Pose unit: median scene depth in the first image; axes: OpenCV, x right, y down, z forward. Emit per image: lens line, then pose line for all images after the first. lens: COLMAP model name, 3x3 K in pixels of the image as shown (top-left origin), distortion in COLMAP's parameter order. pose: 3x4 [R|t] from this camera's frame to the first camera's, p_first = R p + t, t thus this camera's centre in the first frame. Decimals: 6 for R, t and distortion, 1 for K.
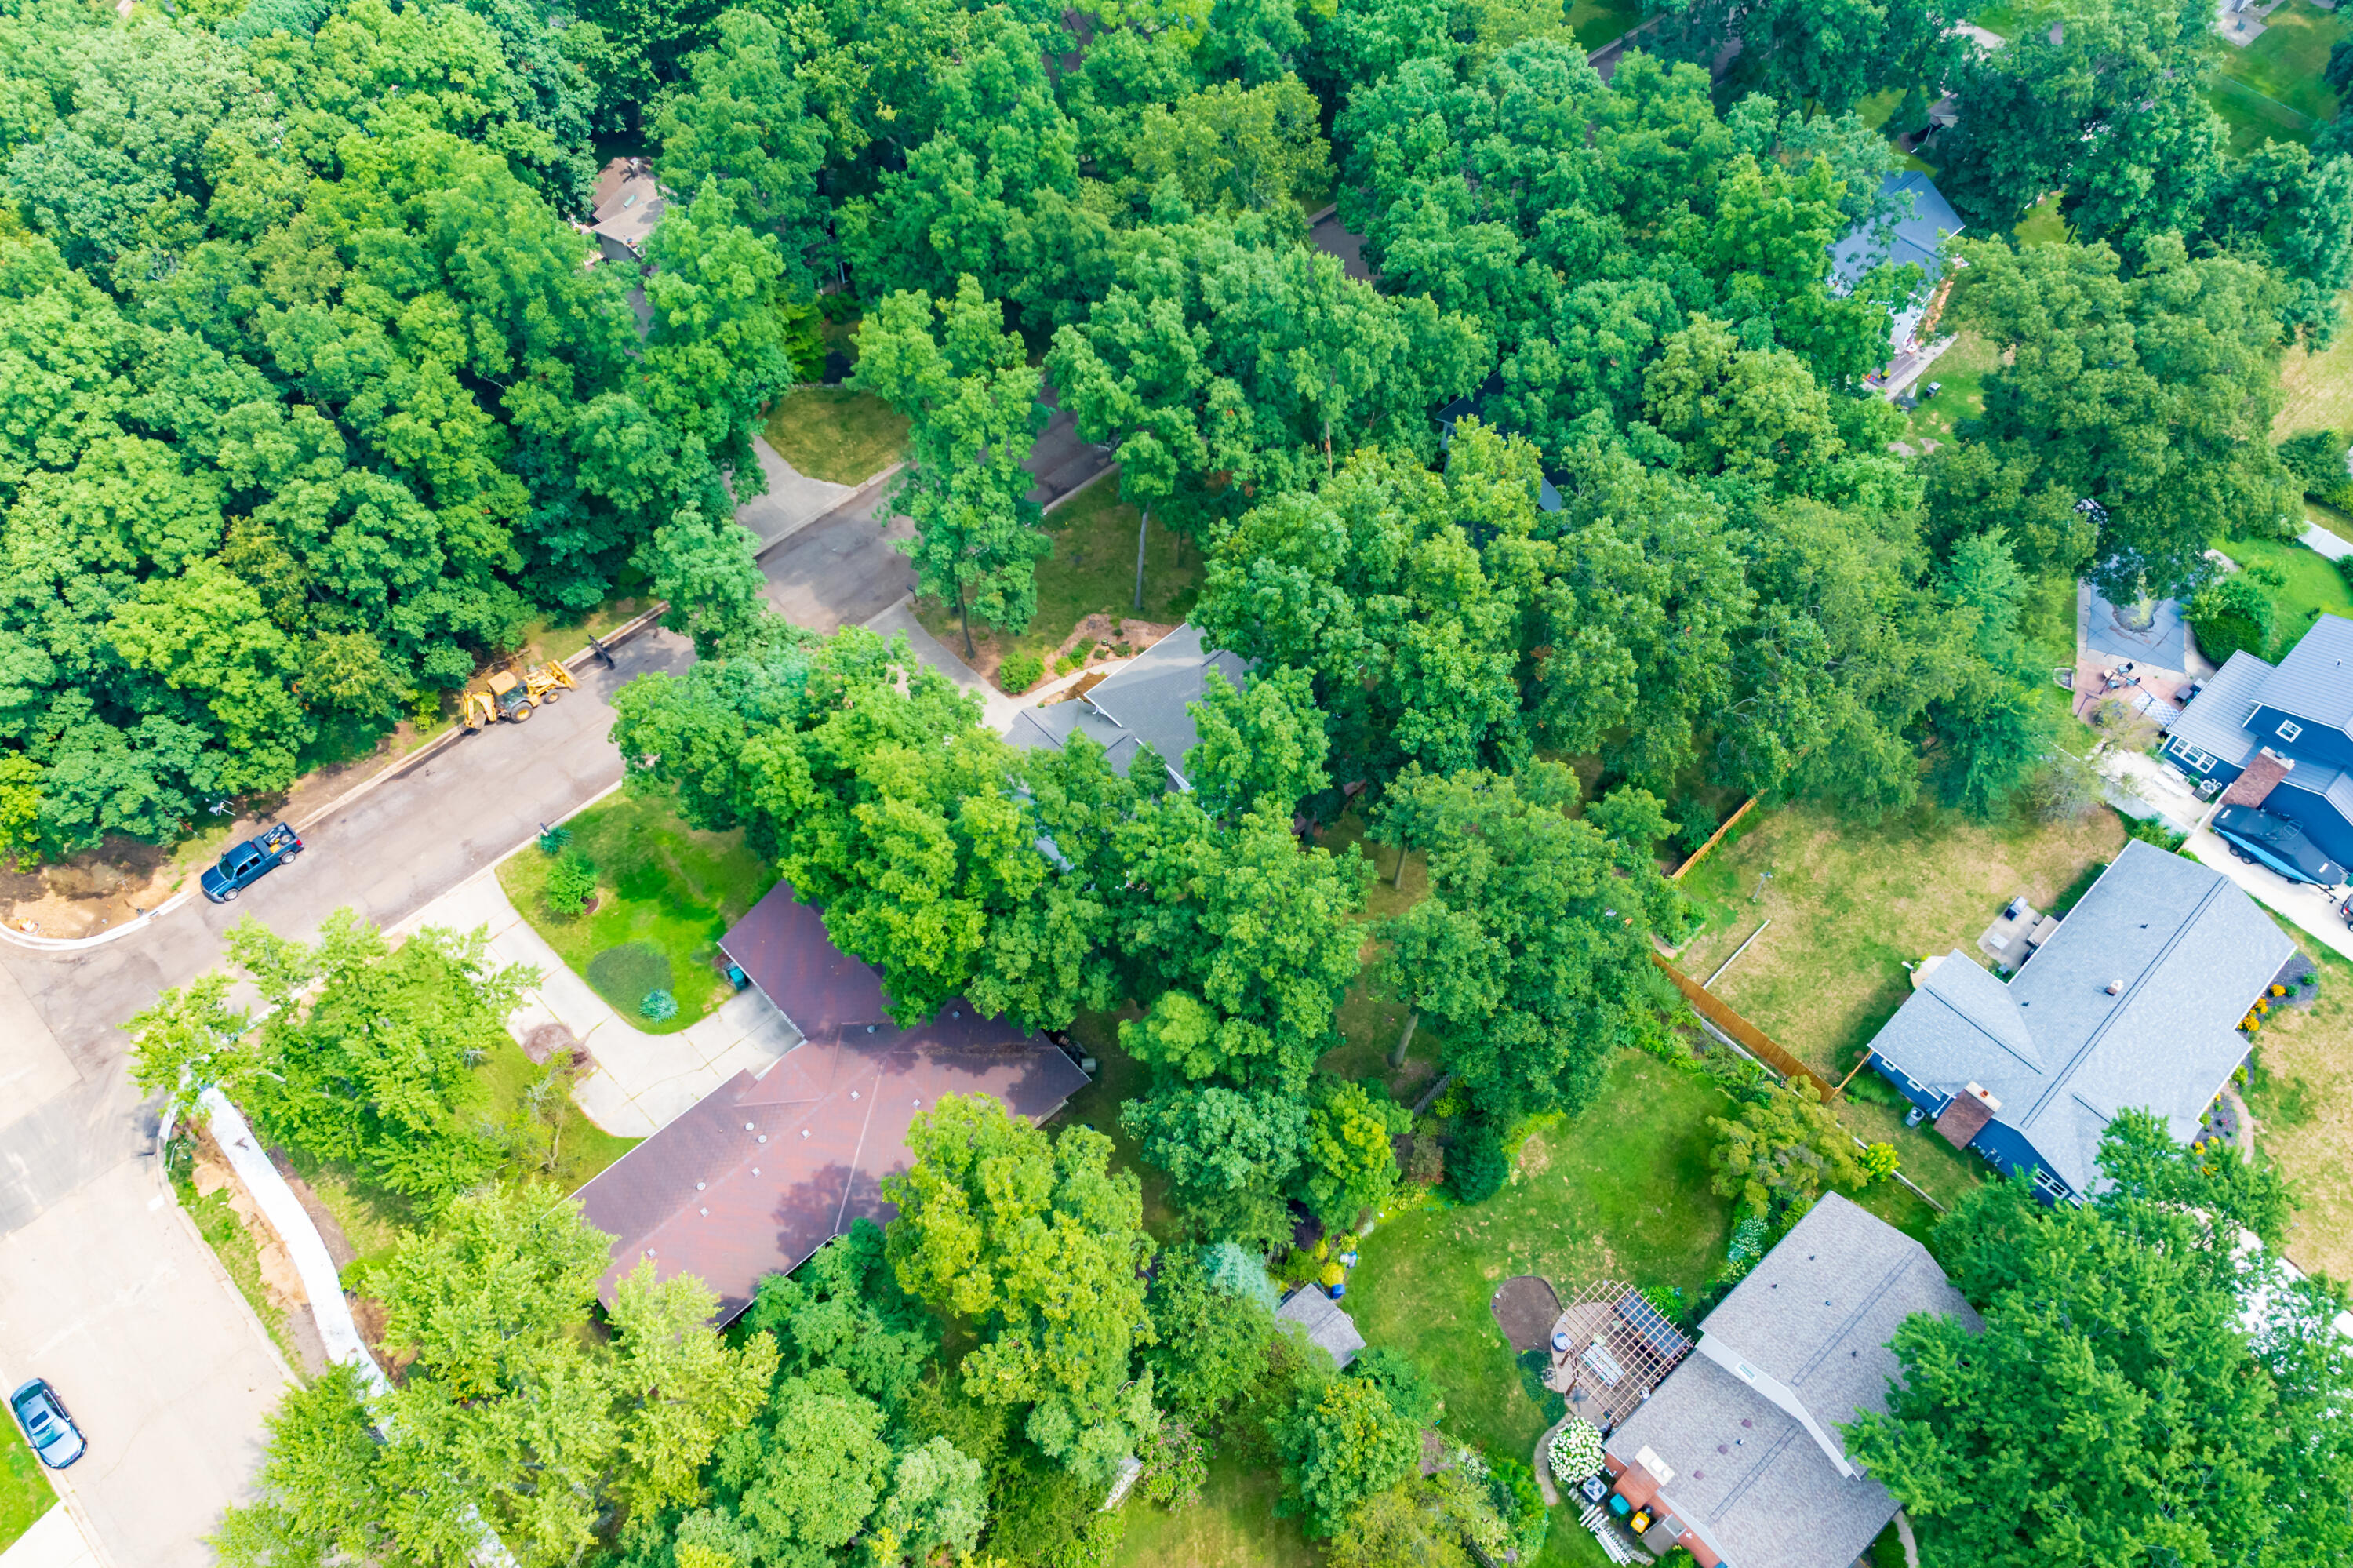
lens RADIAL K [[1732.0, 0, 1176.5], [0, 1732.0, 784.0], [0, 0, 1]] dist [-0.037011, 0.027659]
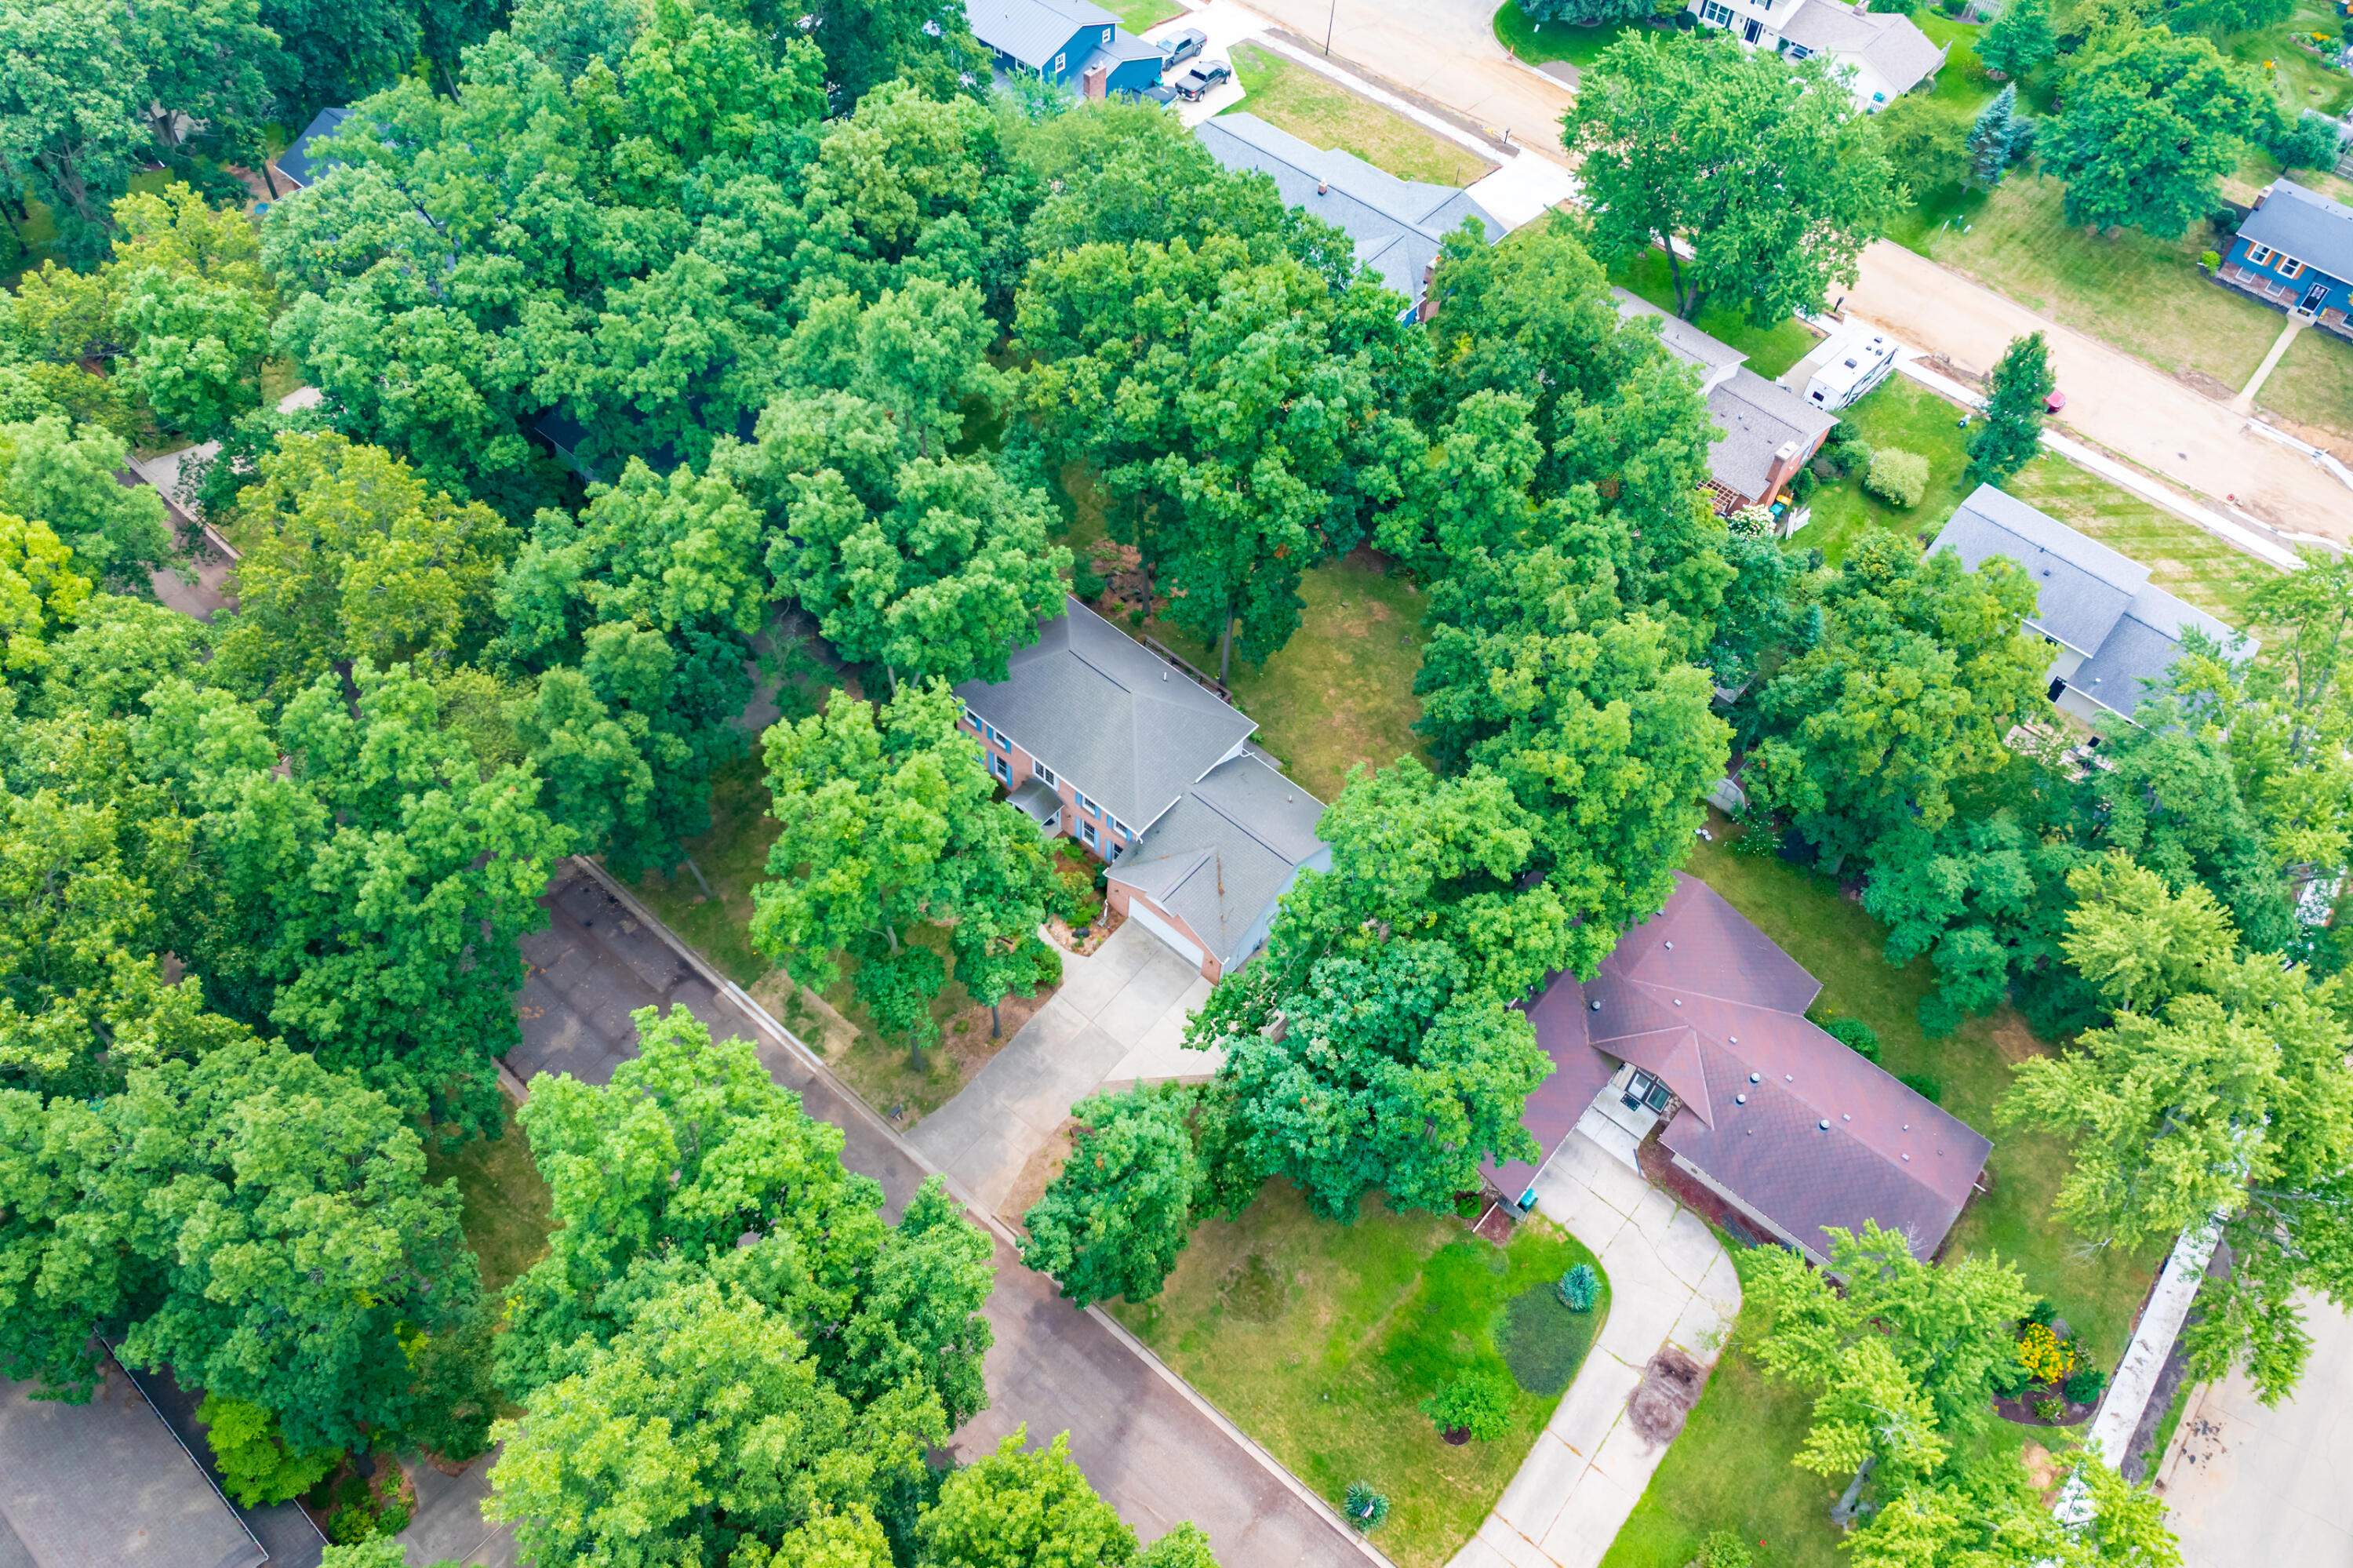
lens RADIAL K [[1791.8, 0, 1186.4], [0, 1791.8, 739.8], [0, 0, 1]] dist [-0.044579, 0.036873]
pose [[-0.115706, -0.788730, 0.603752, -0.583465], [0.766149, 0.315979, 0.559618, -0.571768], [-0.632161, 0.527316, 0.567724, 0.493774]]
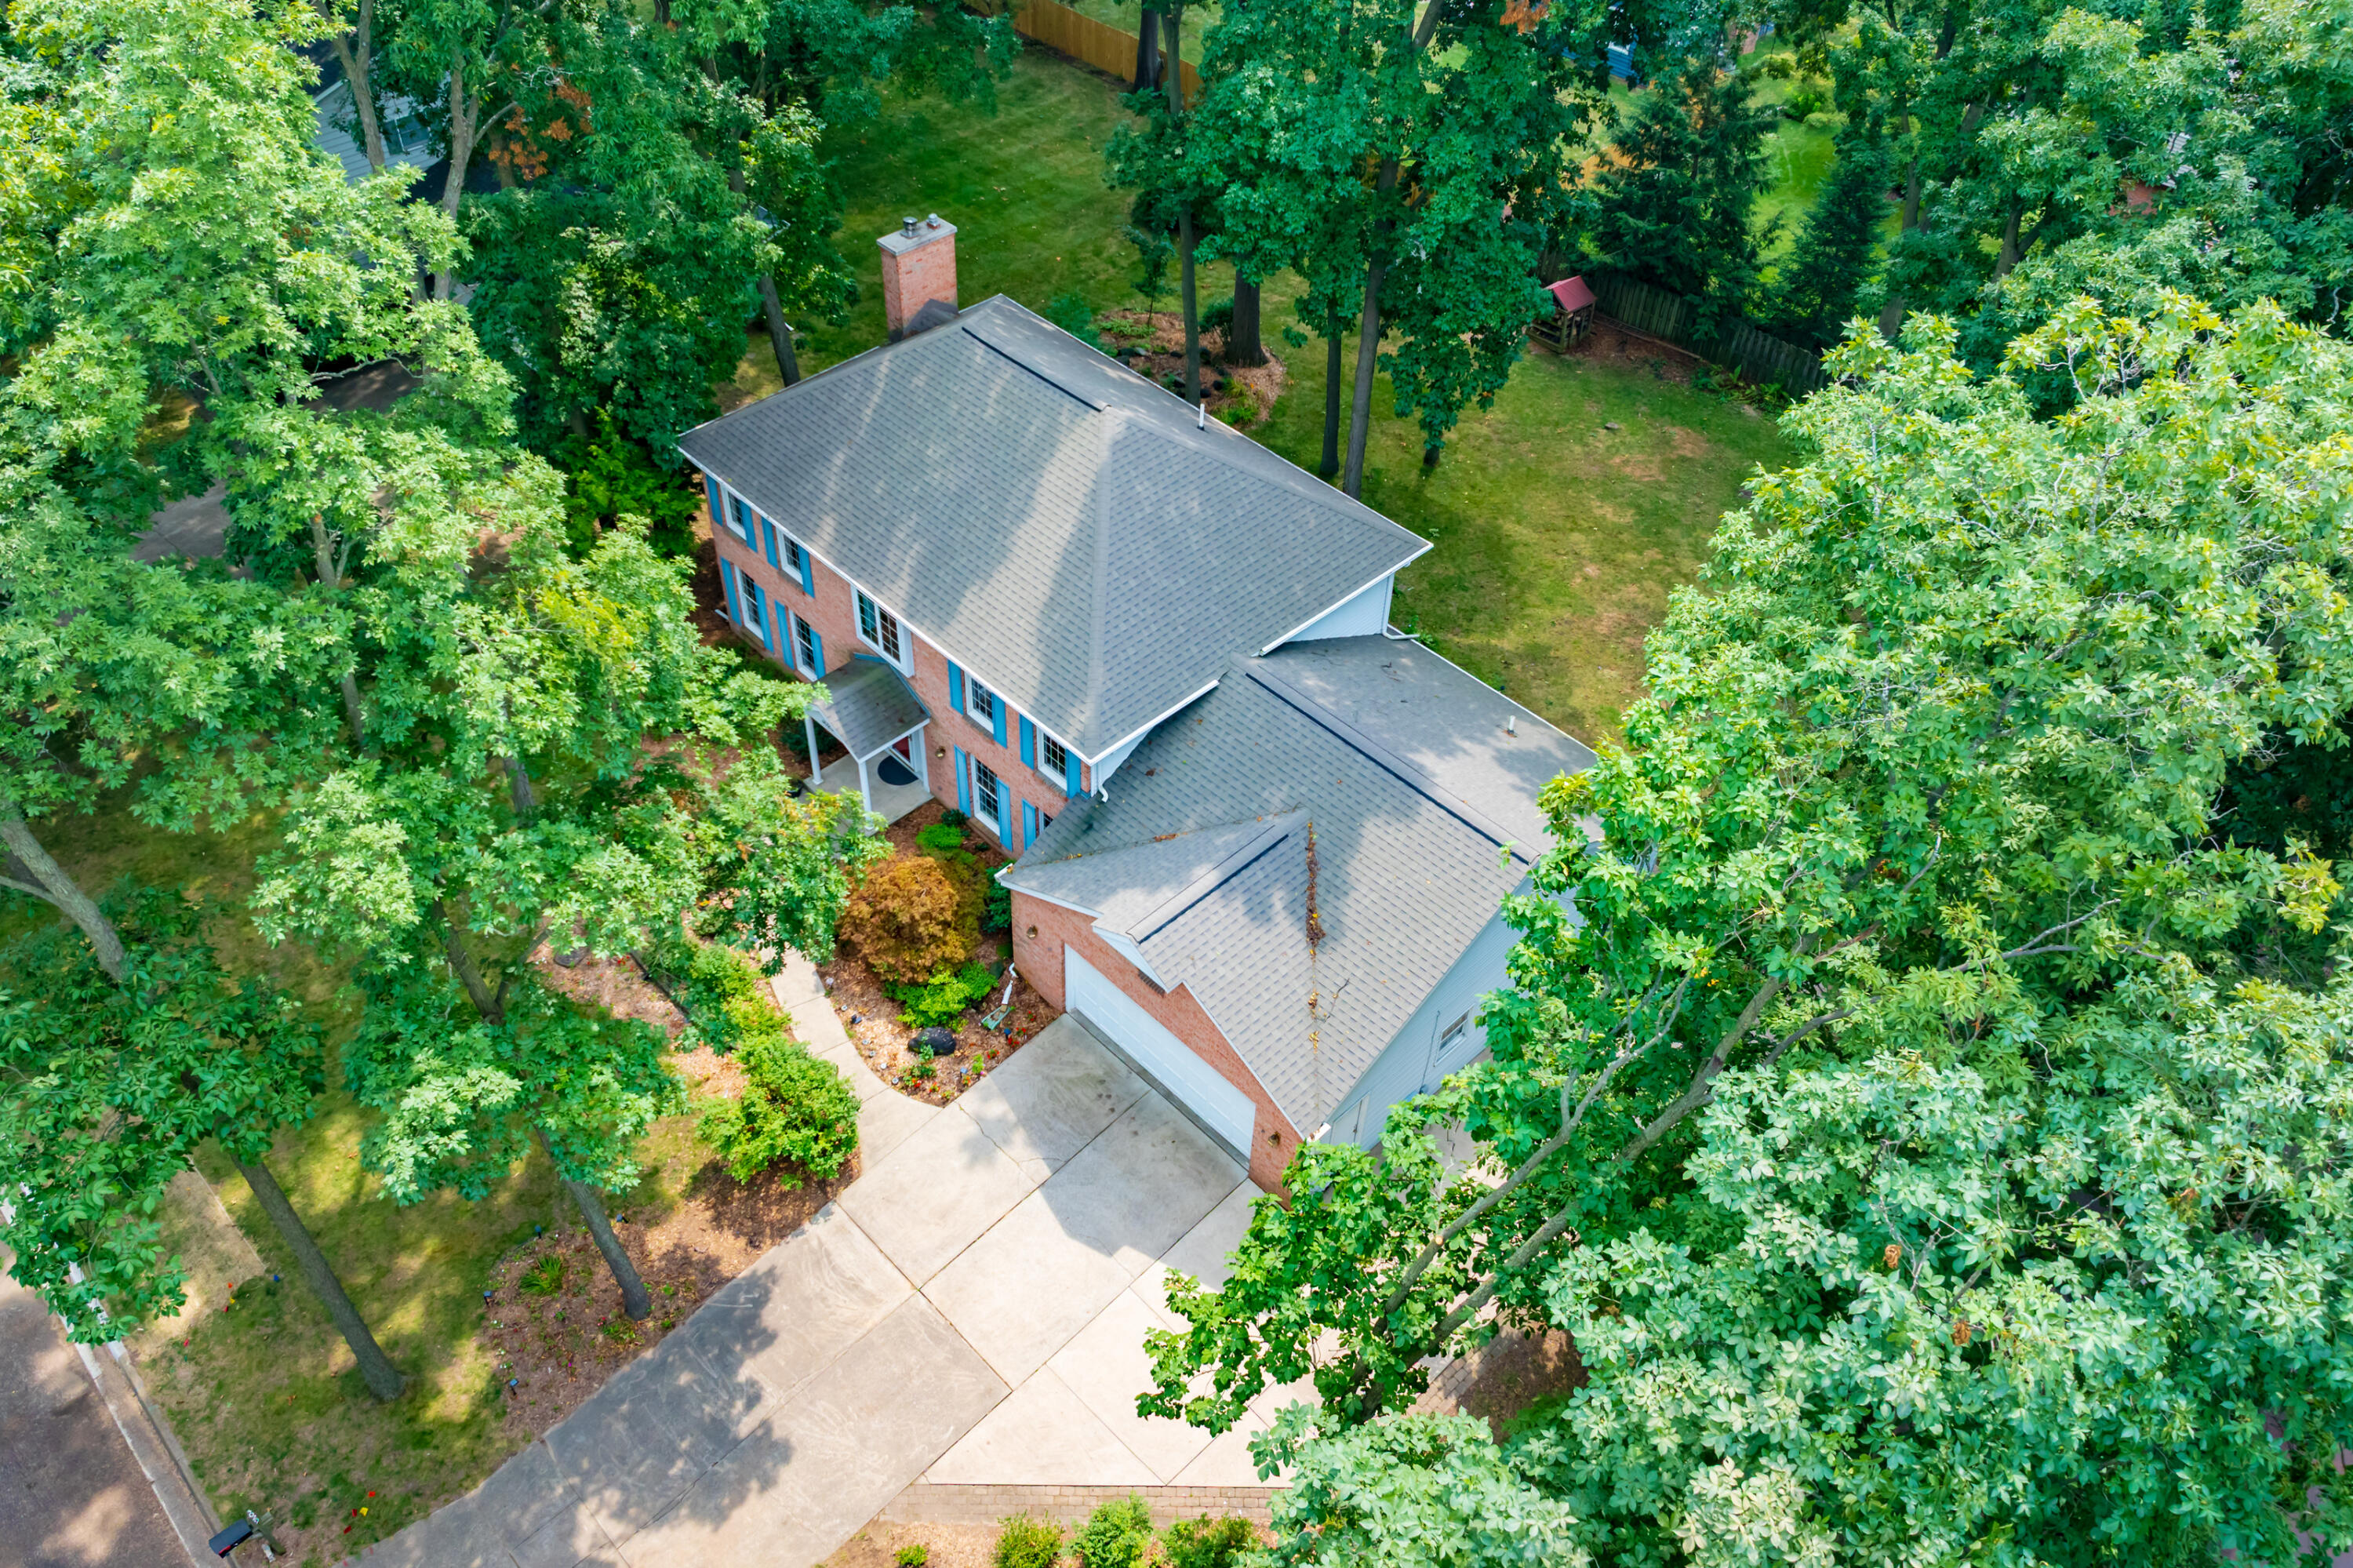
lens RADIAL K [[1663.4, 0, 1176.5], [0, 1663.4, 784.0], [0, 0, 1]] dist [-0.037016, 0.023421]
pose [[-0.019110, -0.700984, 0.712921, -0.279086], [0.790851, 0.425662, 0.439734, -0.173832], [-0.611710, 0.572218, 0.546240, 0.889985]]
